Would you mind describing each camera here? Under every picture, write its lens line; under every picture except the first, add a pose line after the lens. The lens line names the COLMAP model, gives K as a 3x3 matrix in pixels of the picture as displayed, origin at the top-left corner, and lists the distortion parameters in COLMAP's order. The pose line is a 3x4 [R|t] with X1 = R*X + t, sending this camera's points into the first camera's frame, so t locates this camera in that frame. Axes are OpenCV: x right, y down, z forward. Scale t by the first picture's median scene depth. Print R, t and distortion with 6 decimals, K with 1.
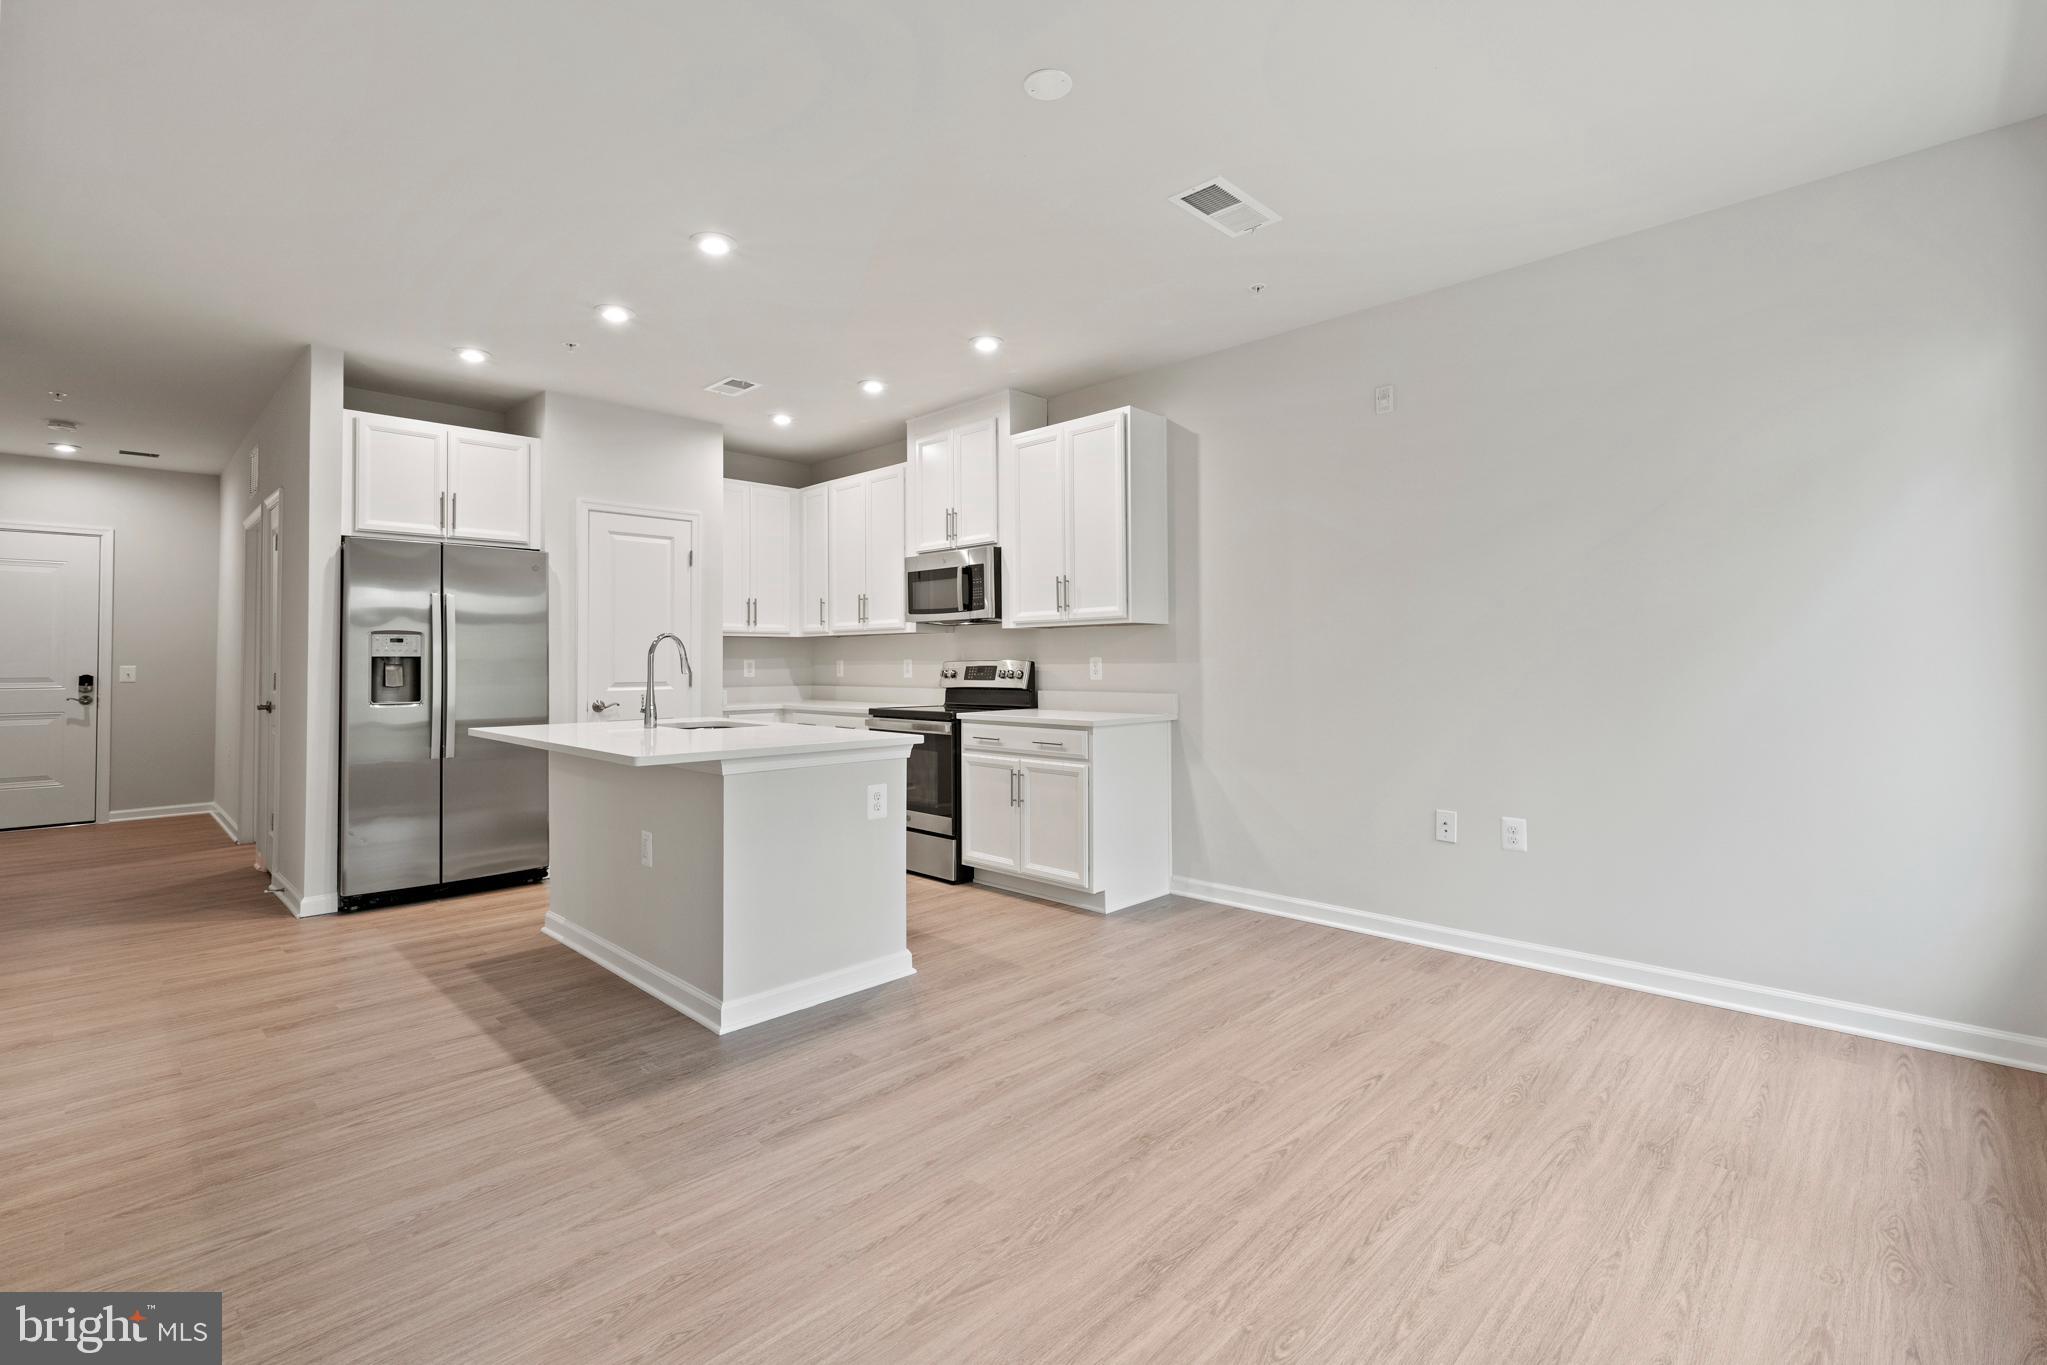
lens RADIAL K [[918.7, 0, 1023.8], [0, 918.7, 643.5], [0, 0, 1]] dist [-0.001225, -0.000332]
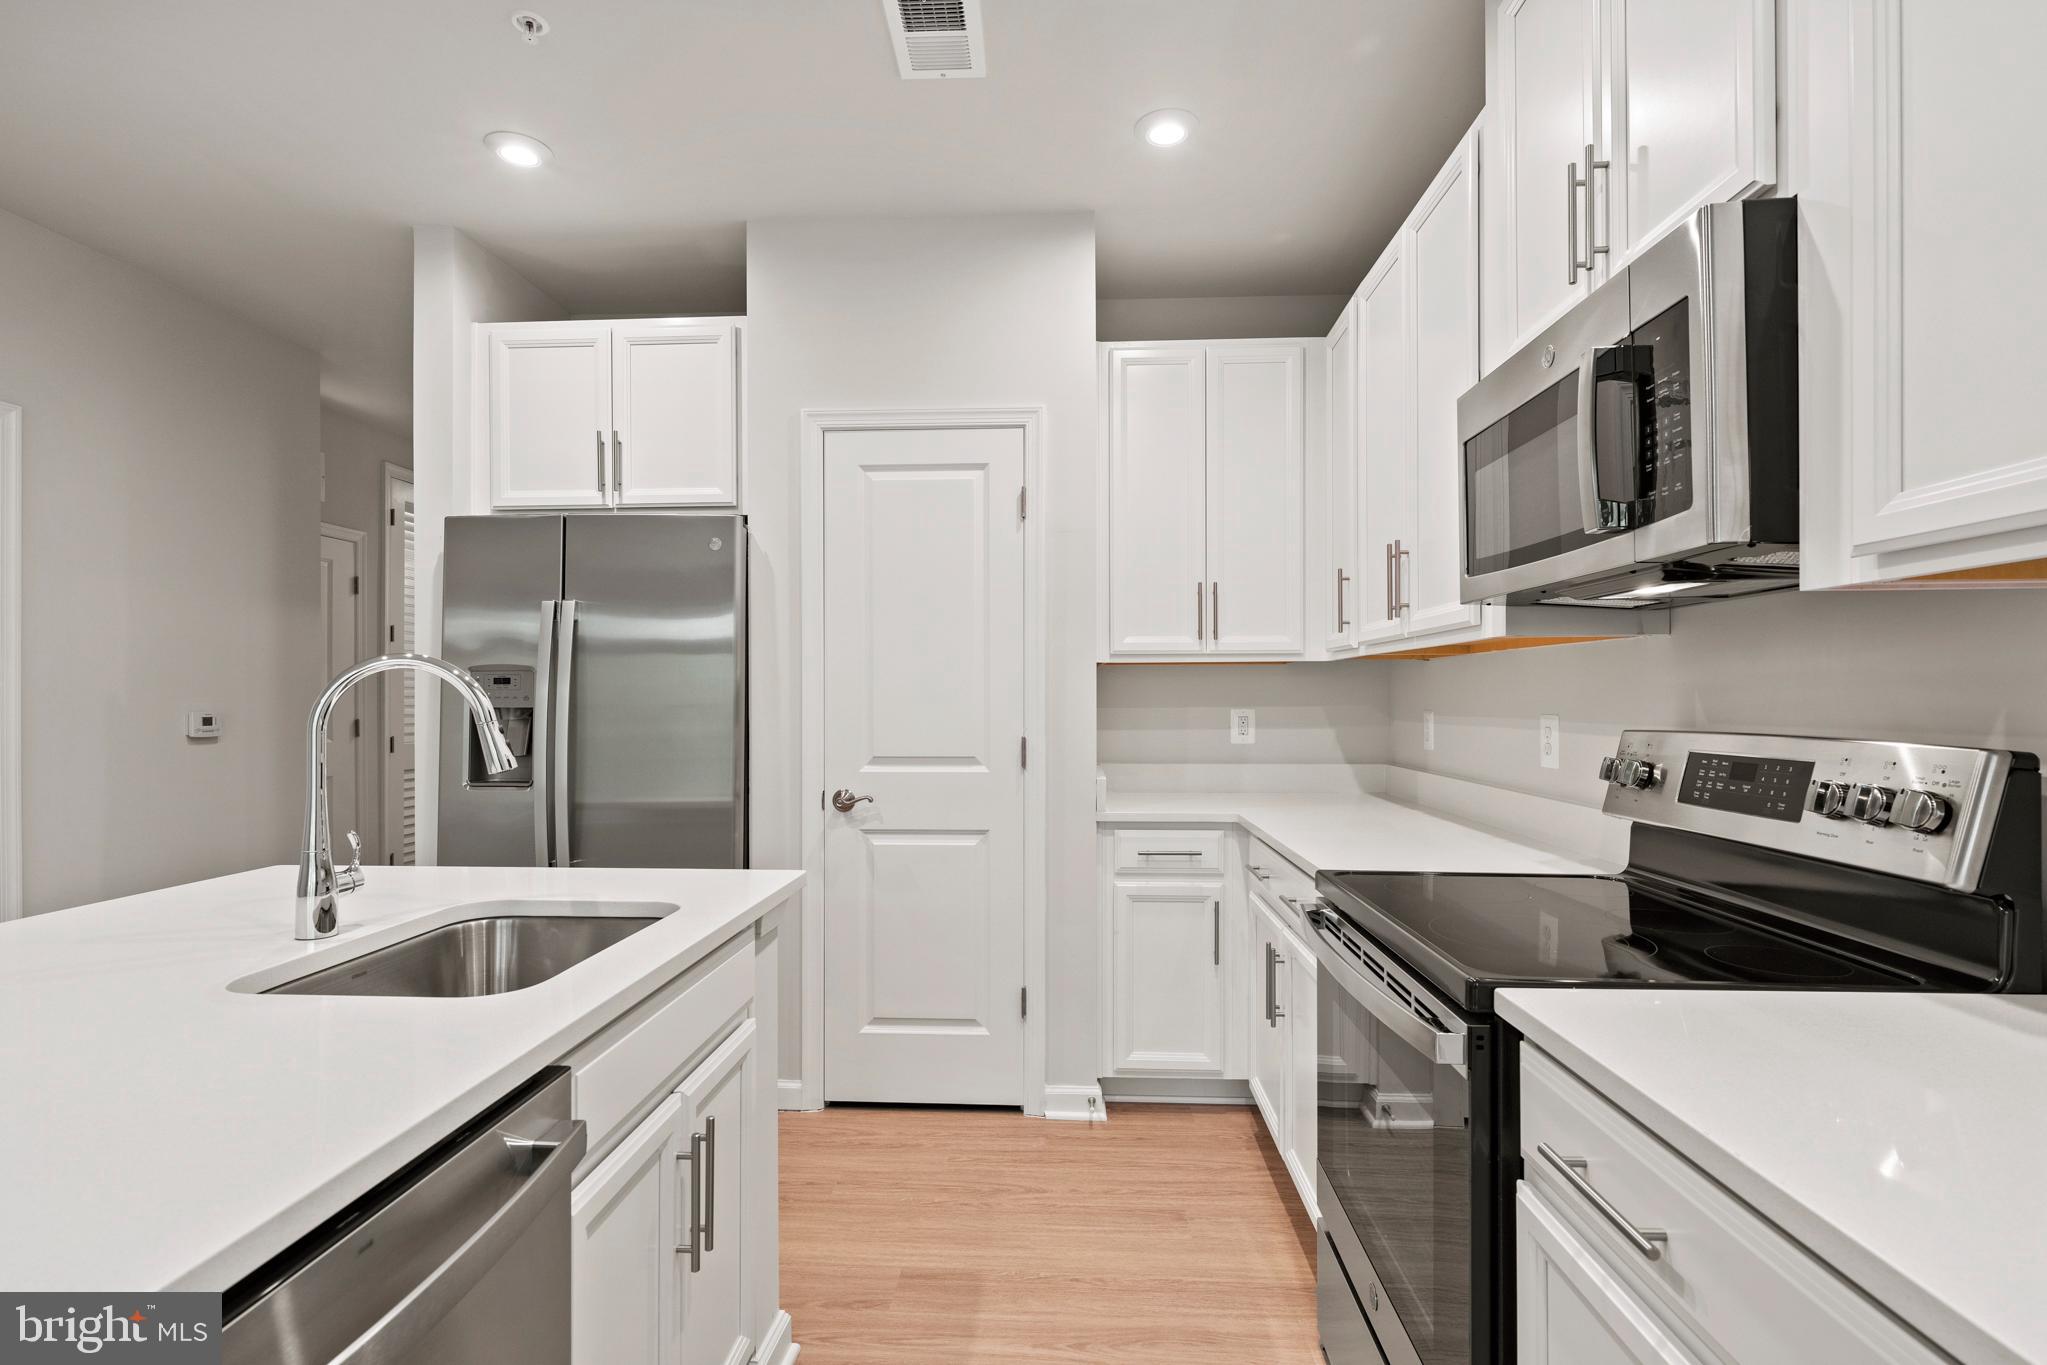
lens RADIAL K [[972.8, 0, 1020.4], [0, 972.8, 698.1], [0, 0, 1]] dist [-0.001008, -0.000344]
pose [[0.659993, 0.004052, -0.751261, 0.026746], [0.012675, 0.999783, 0.016528, 0.001665], [0.751165, -0.020430, 0.659799, 0.786187]]
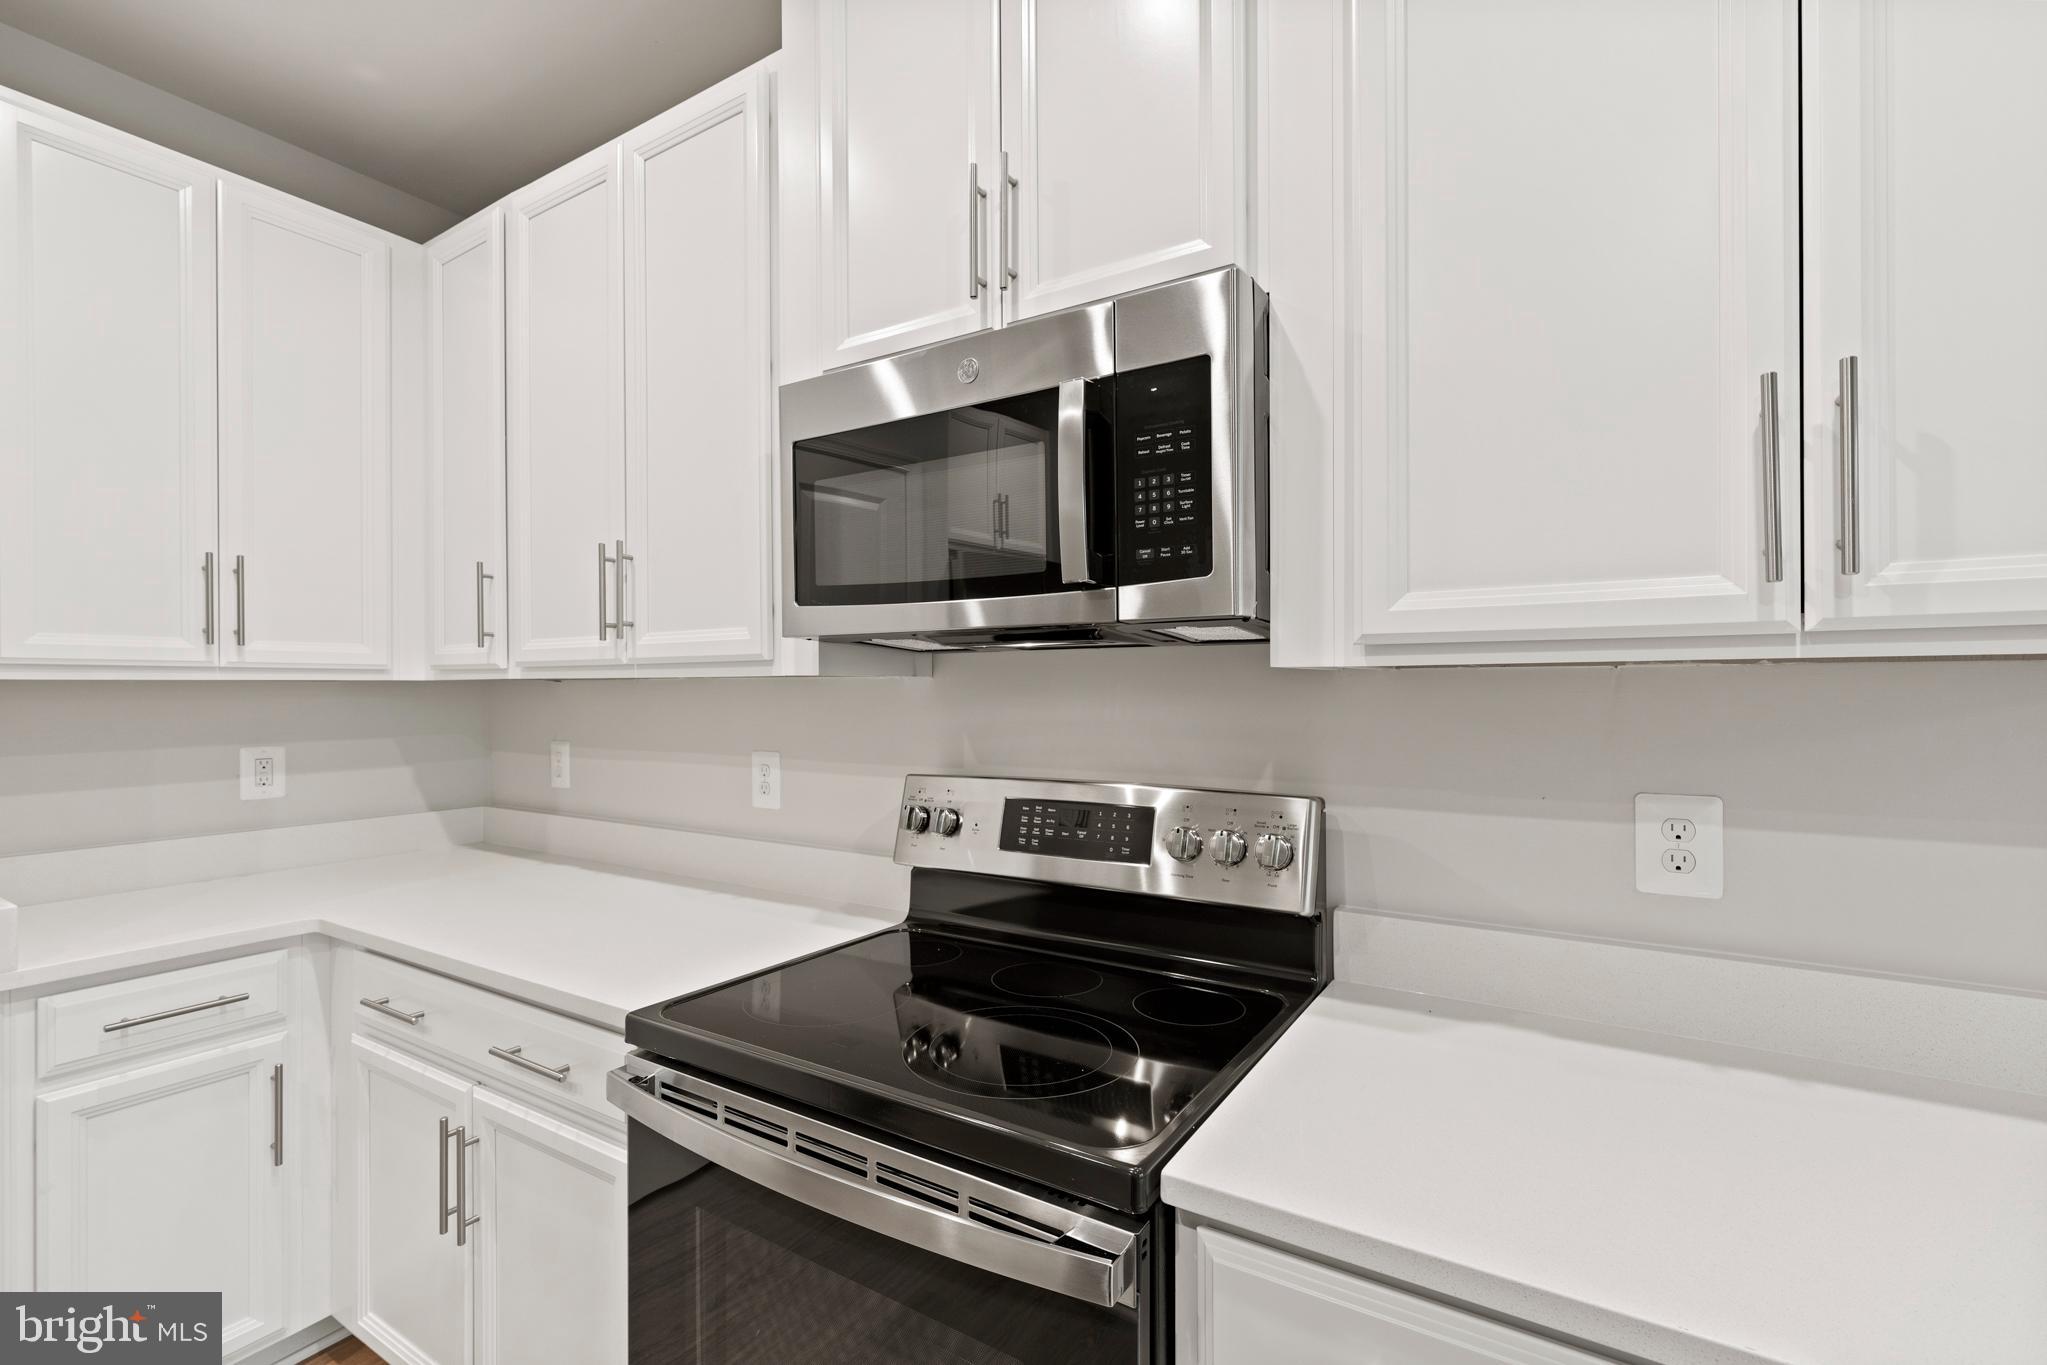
lens RADIAL K [[902.5, 0, 1025.7], [0, 902.5, 692.2], [0, 0, 1]] dist [-0.000771, 0.000319]
pose [[0.976619, 0.001816, 0.214971, -0.137294], [-0.006454, 0.999761, 0.020877, -0.015896], [-0.214881, -0.021776, 0.976397, 0.869707]]
